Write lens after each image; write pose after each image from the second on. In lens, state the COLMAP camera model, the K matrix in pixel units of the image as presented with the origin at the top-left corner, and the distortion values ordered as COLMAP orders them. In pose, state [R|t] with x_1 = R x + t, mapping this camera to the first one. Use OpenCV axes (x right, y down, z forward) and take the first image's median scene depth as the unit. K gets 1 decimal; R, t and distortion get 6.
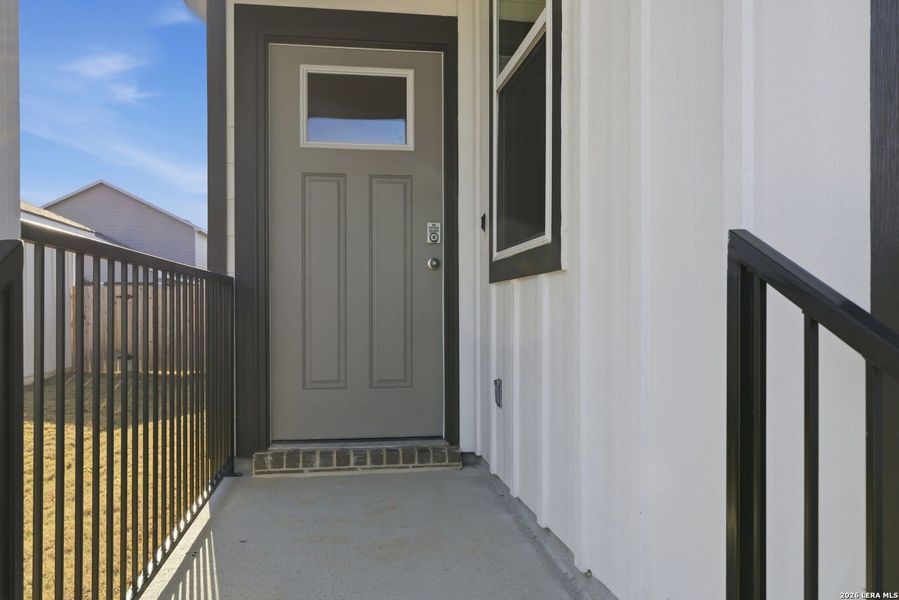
lens RADIAL K [[706.9, 0, 434.2], [0, 706.9, 333.8], [0, 0, 1]] dist [-0.000114, -0.000048]
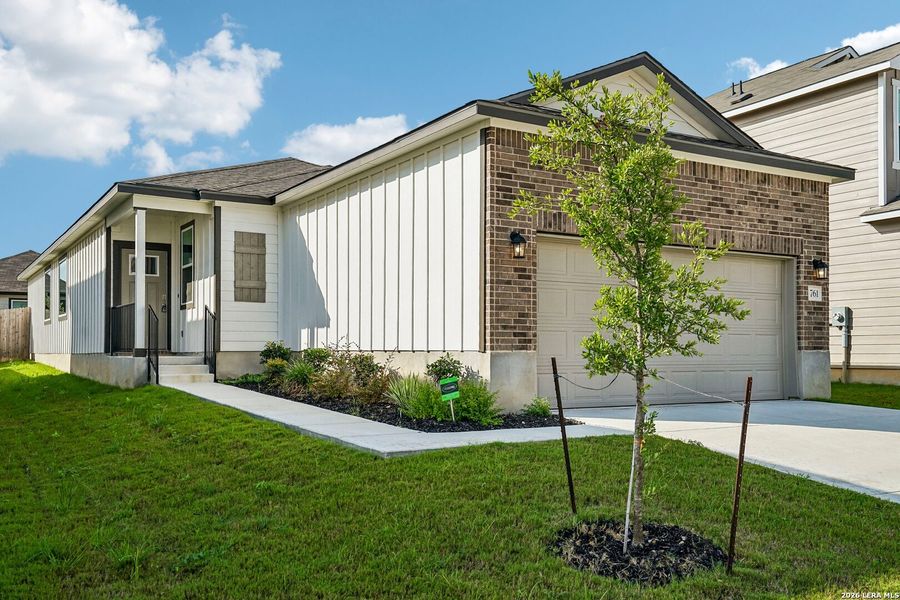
lens RADIAL K [[847.7, 0, 445.7], [0, 847.7, 326.1], [0, 0, 1]] dist [0.001287, 0.000739]
pose [[0.918286, 0.011080, 0.395763, -0.447105], [0.013571, 0.998140, -0.059433, 0.331304], [-0.395686, 0.059948, 0.916427, -4.090698]]
